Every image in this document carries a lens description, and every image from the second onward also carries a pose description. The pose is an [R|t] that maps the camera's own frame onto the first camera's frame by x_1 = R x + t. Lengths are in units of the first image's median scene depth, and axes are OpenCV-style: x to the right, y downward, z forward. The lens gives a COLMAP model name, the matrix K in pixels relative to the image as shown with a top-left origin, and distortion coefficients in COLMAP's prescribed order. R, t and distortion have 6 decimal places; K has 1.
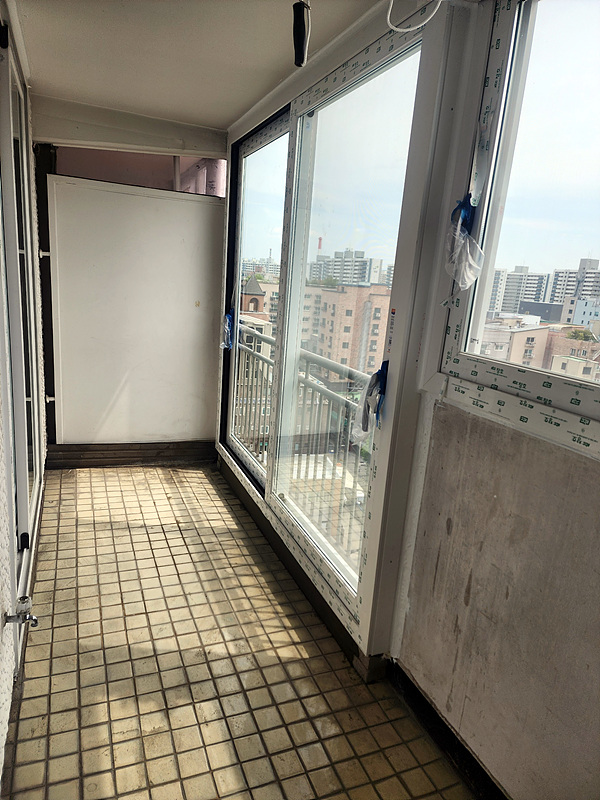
lens RADIAL K [[538.5, 0, 301.3], [0, 538.5, 400.8], [0, 0, 1]] dist [0.066172, -0.023476]
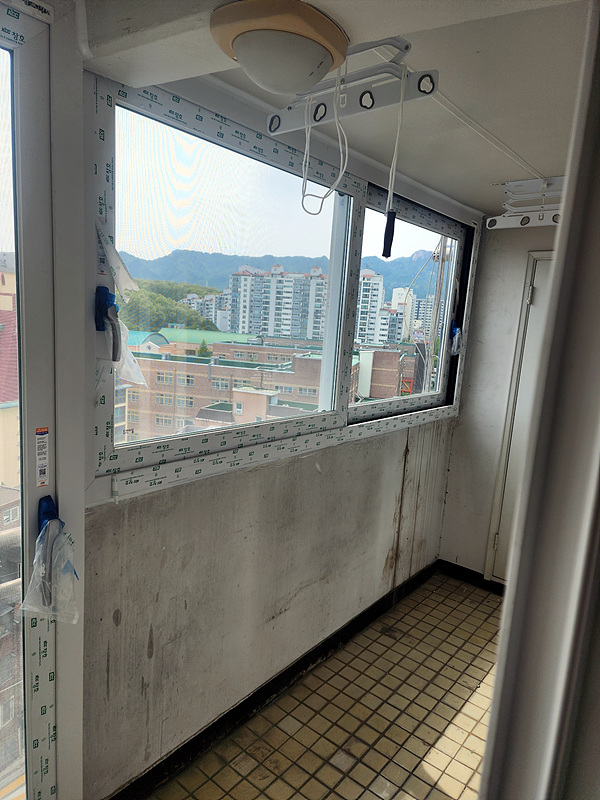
lens RADIAL K [[538.5, 0, 298.8], [0, 538.5, 402.7], [0, 0, 1]] dist [0.066172, -0.023476]
pose [[-0.466978, -0.248389, 0.848666, -0.689291], [0.098137, 0.939251, 0.328901, -0.471450], [-0.878806, 0.236875, -0.414233, 1.145226]]
